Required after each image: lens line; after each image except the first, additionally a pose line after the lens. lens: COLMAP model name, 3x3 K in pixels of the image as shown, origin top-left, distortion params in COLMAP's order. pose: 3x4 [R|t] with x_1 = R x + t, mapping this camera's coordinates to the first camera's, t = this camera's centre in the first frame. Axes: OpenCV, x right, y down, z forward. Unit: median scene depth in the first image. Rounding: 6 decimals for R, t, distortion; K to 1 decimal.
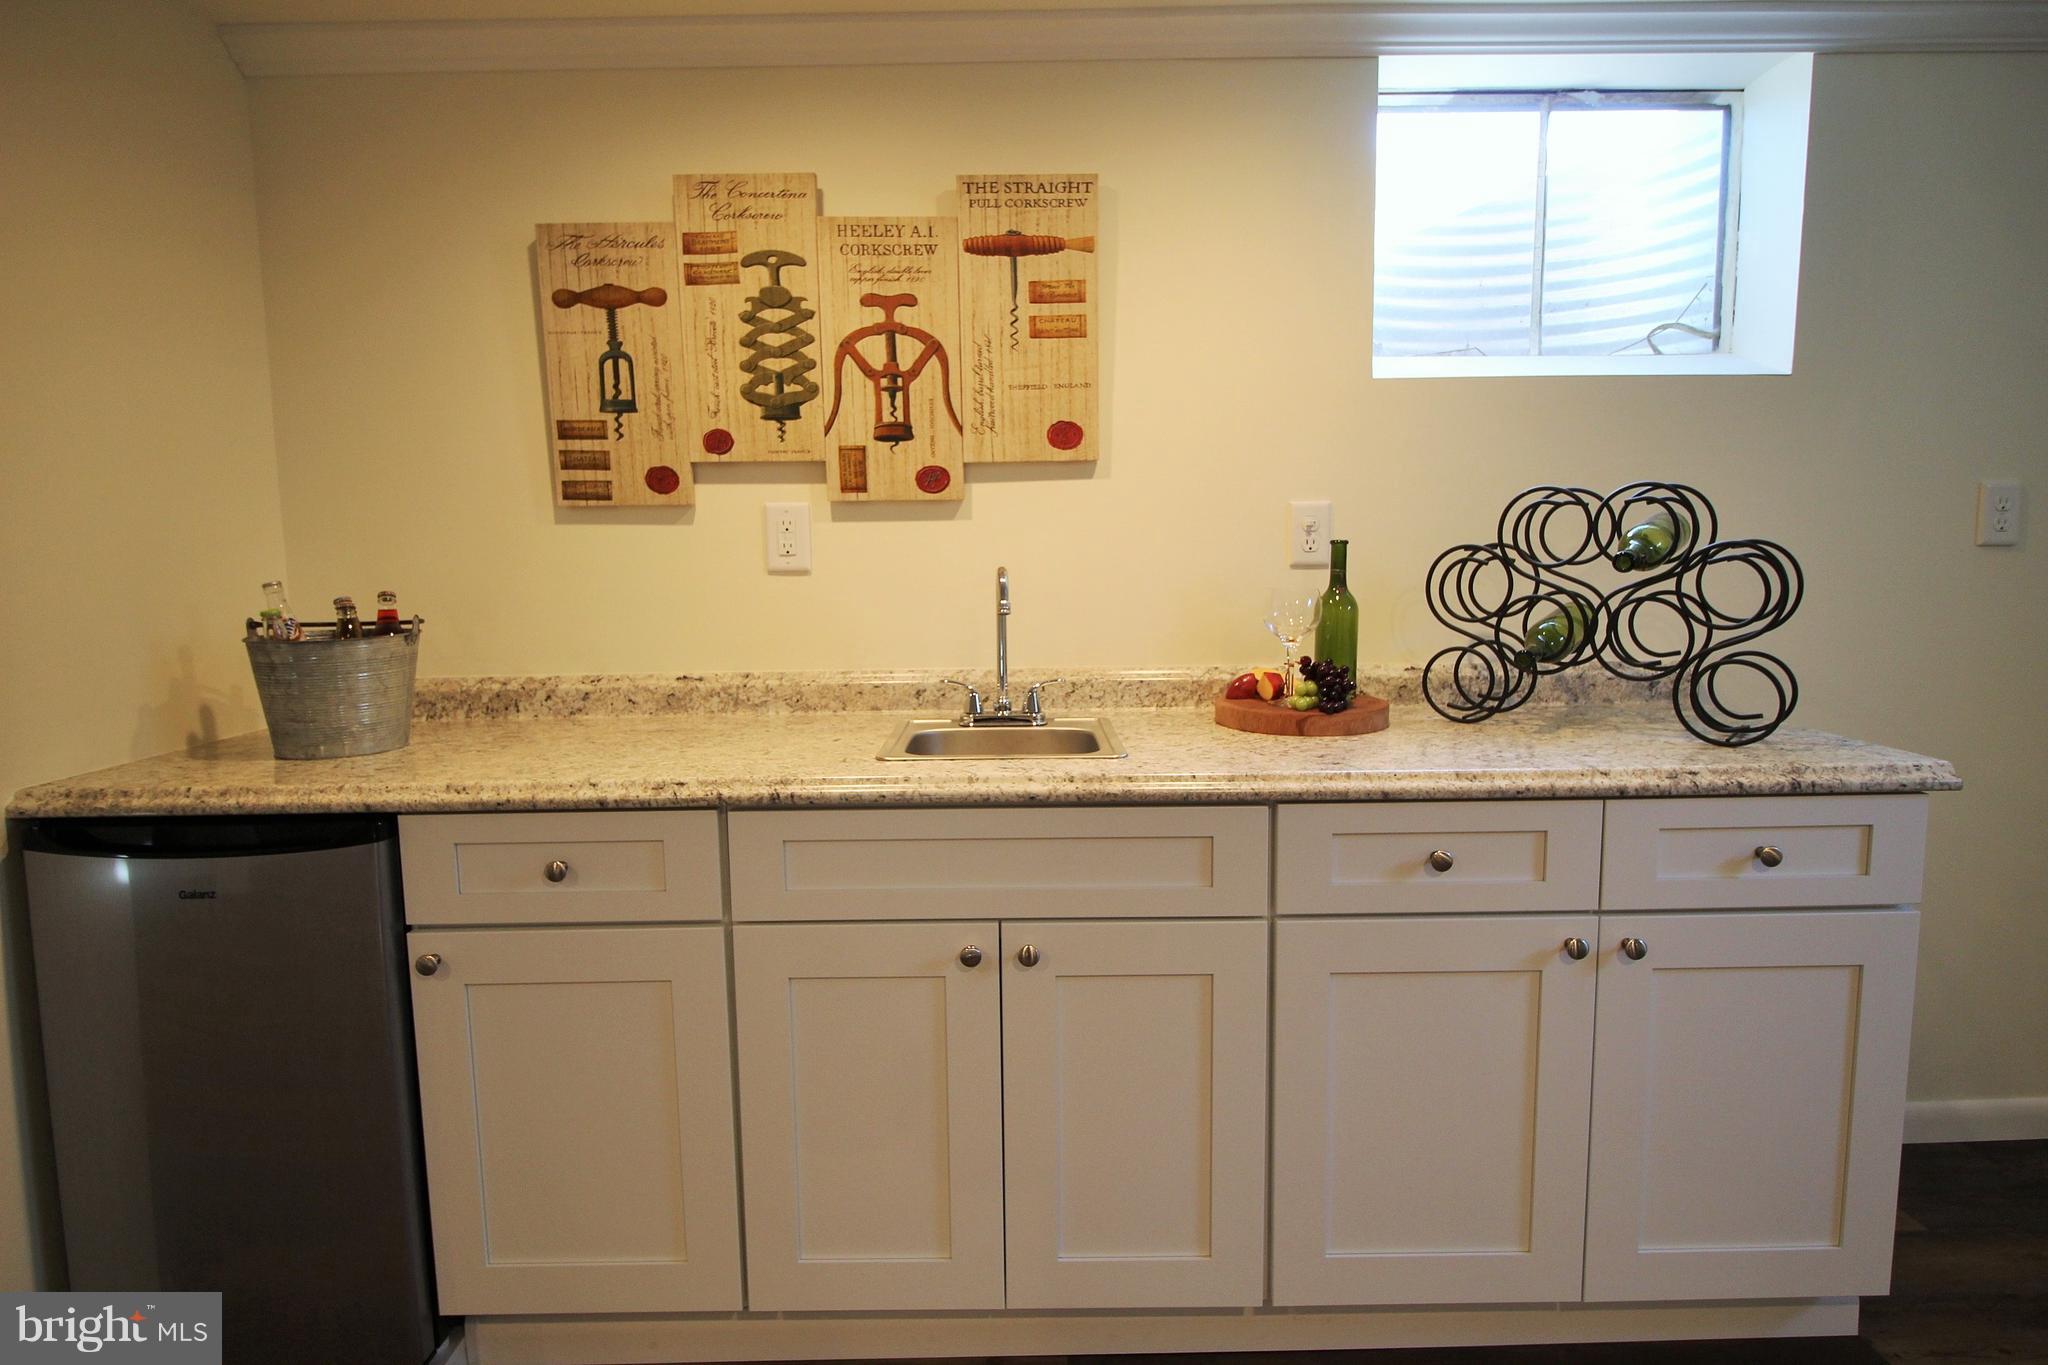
lens RADIAL K [[1041.3, 0, 1024.0], [0, 1041.3, 682.5], [0, 0, 1]] dist [-0.003434, -0.000835]
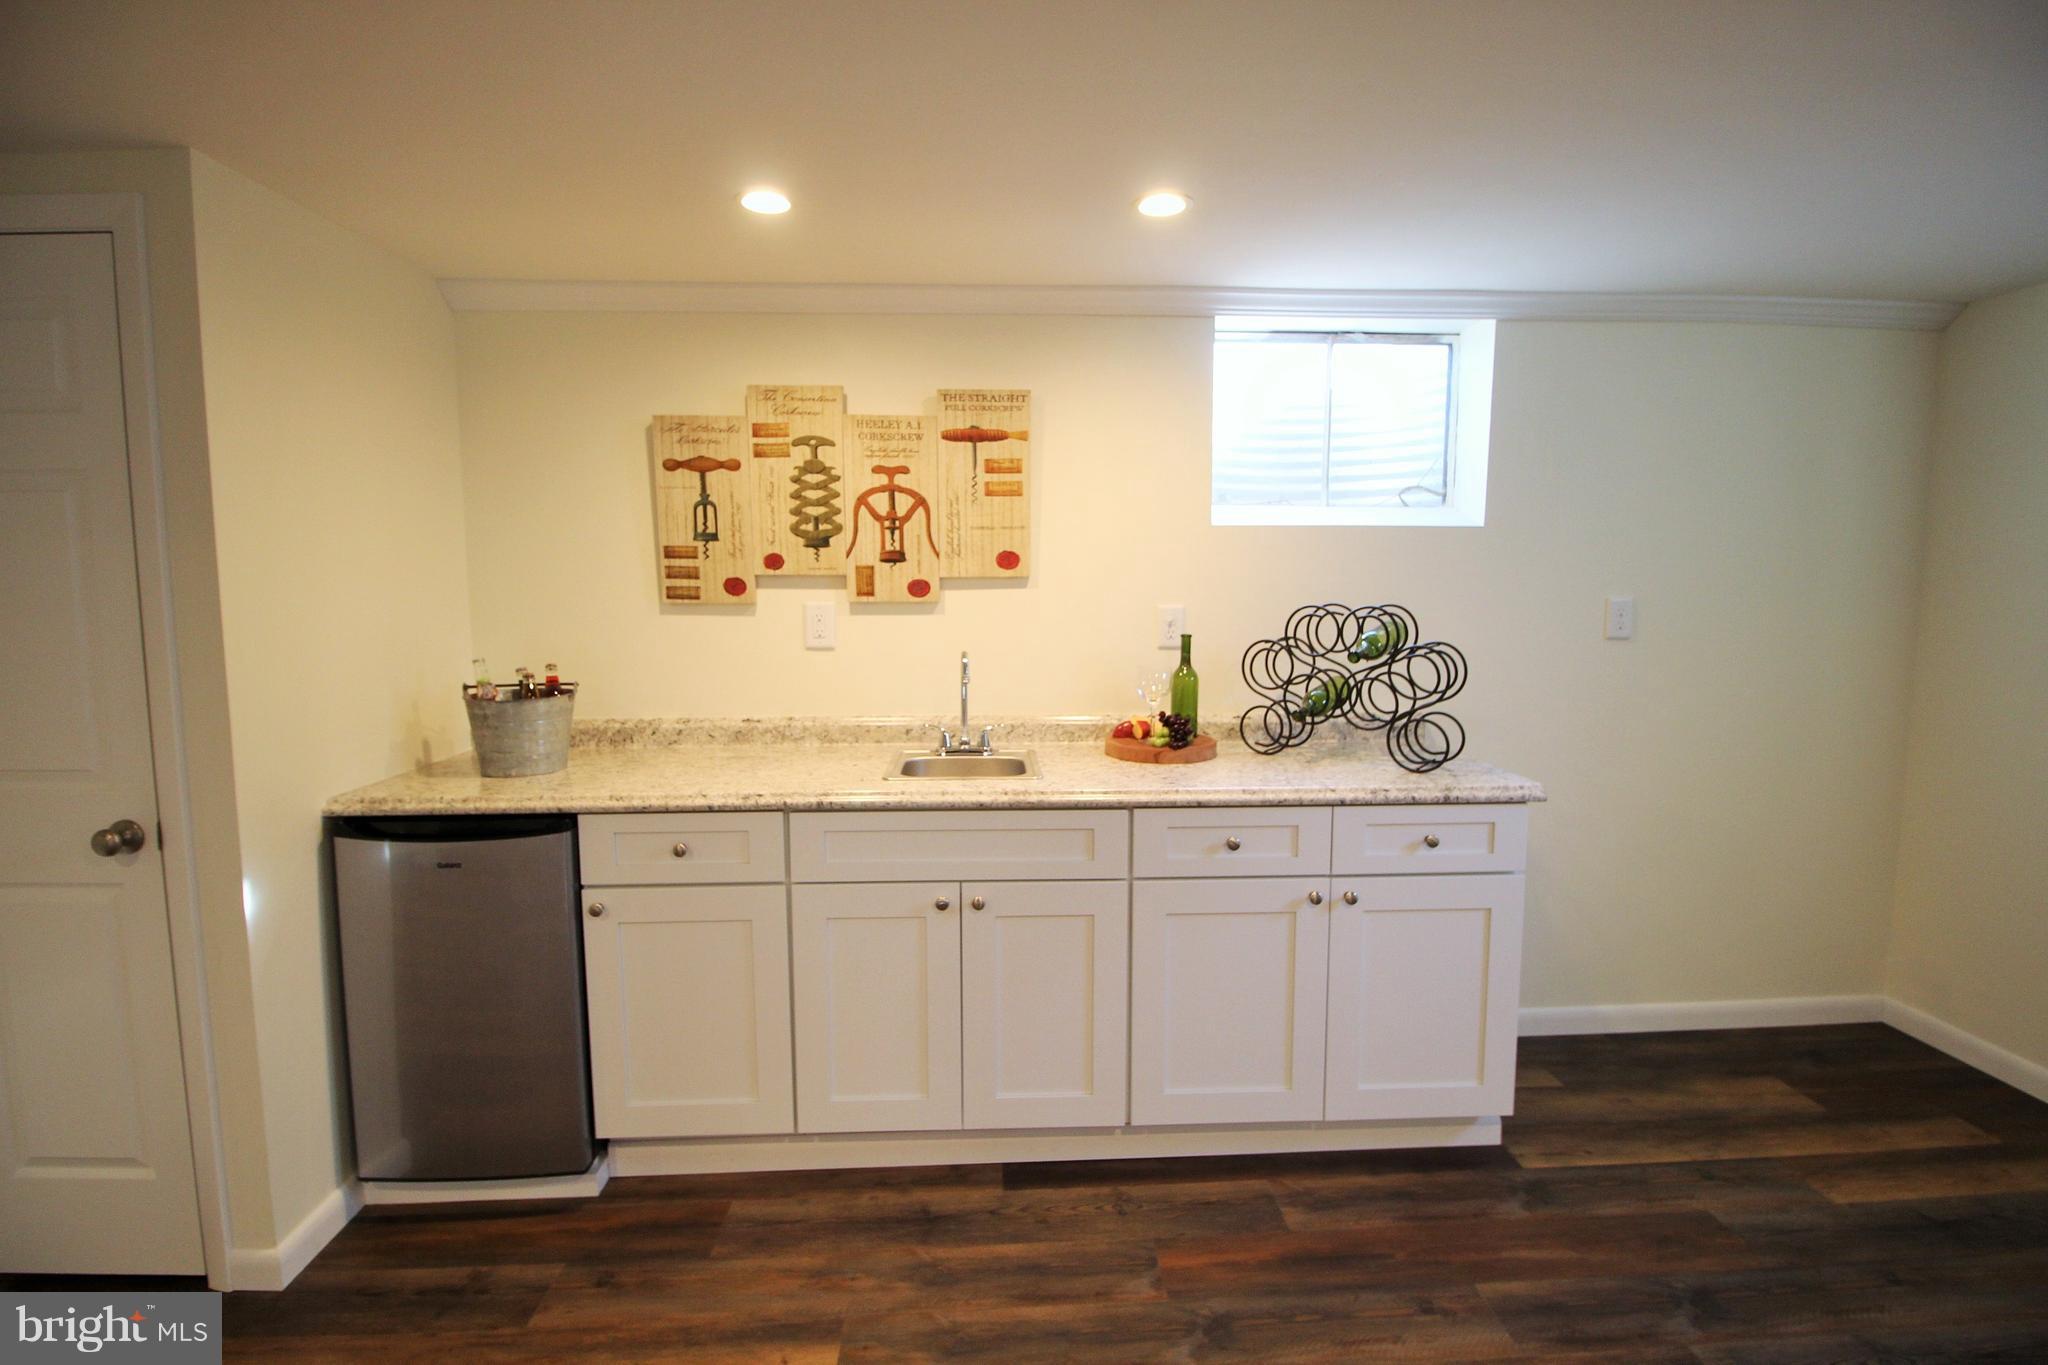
lens RADIAL K [[952.5, 0, 1027.5], [0, 952.5, 670.4], [0, 0, 1]] dist [0.000630, -0.013826]
pose [[0.999184, 0.007692, 0.039640, 0.015328], [-0.006995, 0.999819, -0.017712, -0.057351], [-0.039769, 0.017421, 0.999057, -0.384204]]
